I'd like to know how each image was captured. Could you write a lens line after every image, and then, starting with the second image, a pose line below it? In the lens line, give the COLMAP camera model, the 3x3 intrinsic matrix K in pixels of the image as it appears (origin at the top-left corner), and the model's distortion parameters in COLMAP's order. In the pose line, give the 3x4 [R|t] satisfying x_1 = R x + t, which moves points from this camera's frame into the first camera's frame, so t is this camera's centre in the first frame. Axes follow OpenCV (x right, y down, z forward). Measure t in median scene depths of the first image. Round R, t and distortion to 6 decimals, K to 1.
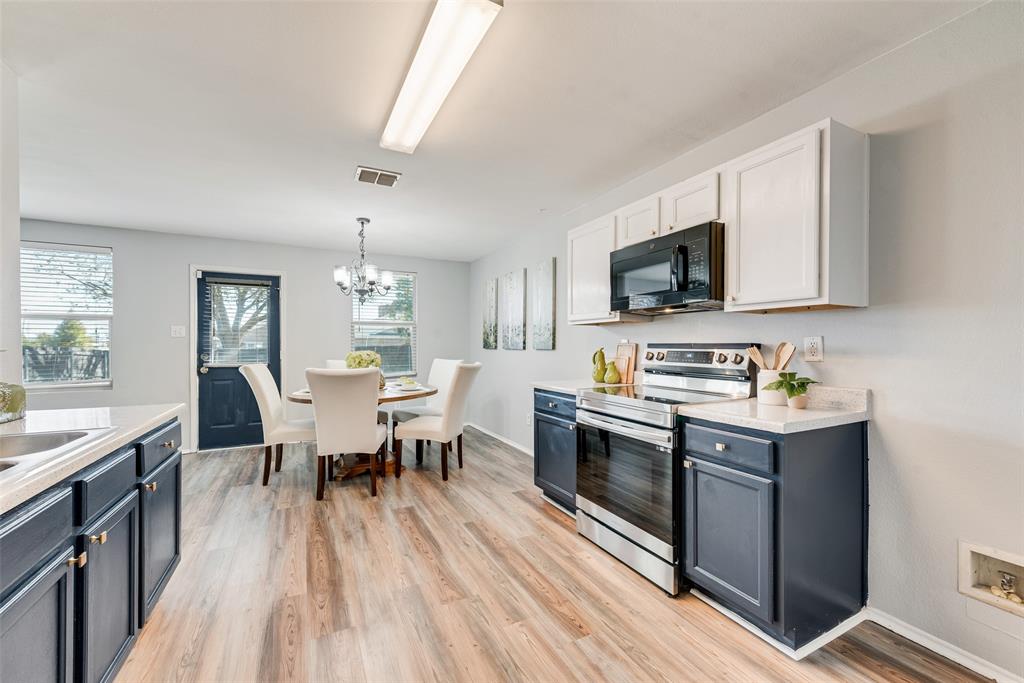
lens RADIAL K [[403.6, 0, 514.2], [0, 403.6, 347.8], [0, 0, 1]] dist [0.015912, -0.004222]
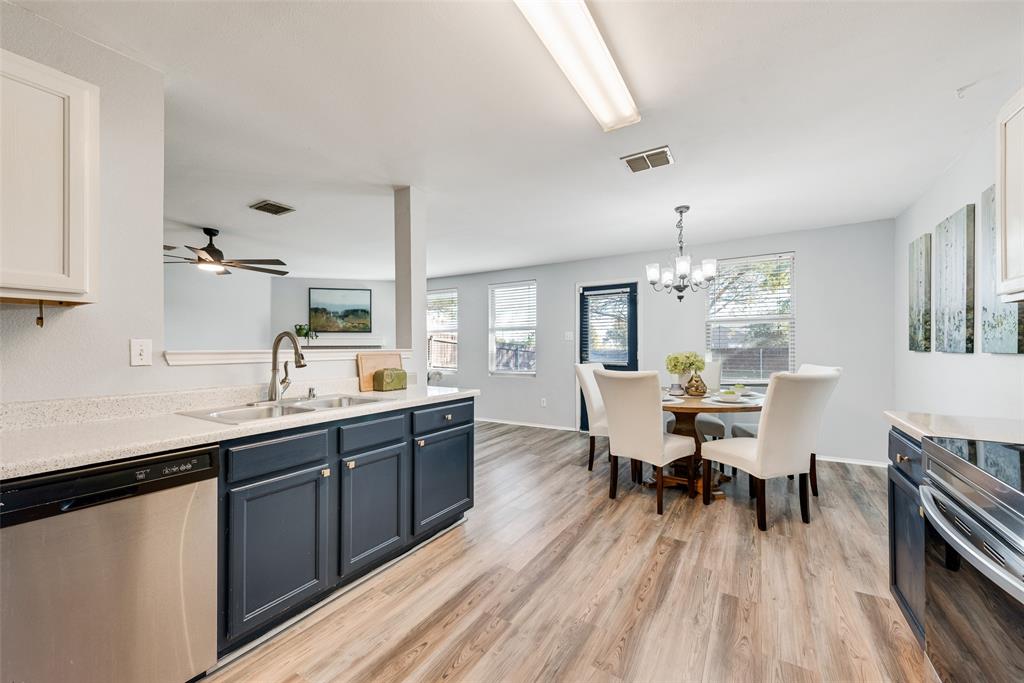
lens RADIAL K [[403.6, 0, 512.2], [0, 403.6, 344.5], [0, 0, 1]] dist [0.015912, -0.004222]
pose [[0.511680, -0.006506, -0.859151, 0.309370], [-0.002758, 0.999954, -0.009215, -0.000899], [0.859171, 0.007084, 0.511639, 0.304923]]
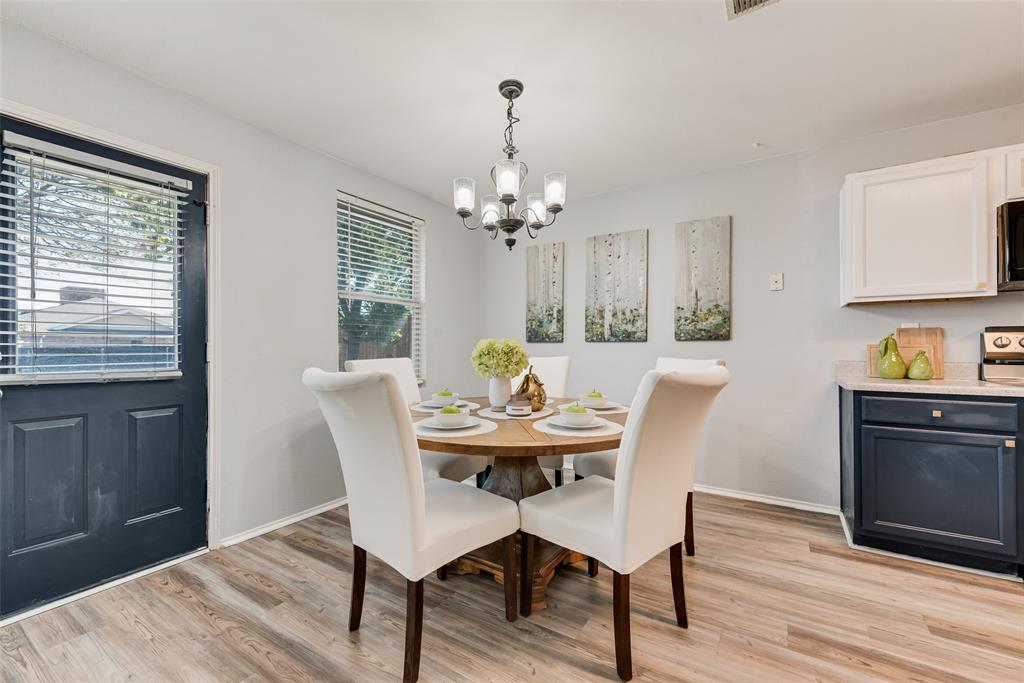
lens RADIAL K [[420.8, 0, 515.2], [0, 420.8, 345.9], [0, 0, 1]] dist [0.013319, -0.003757]
pose [[0.865822, 0.000259, 0.500351, -0.935124], [0.005222, 0.999941, -0.009555, 0.031924], [-0.500324, 0.010886, 0.865770, 0.774783]]
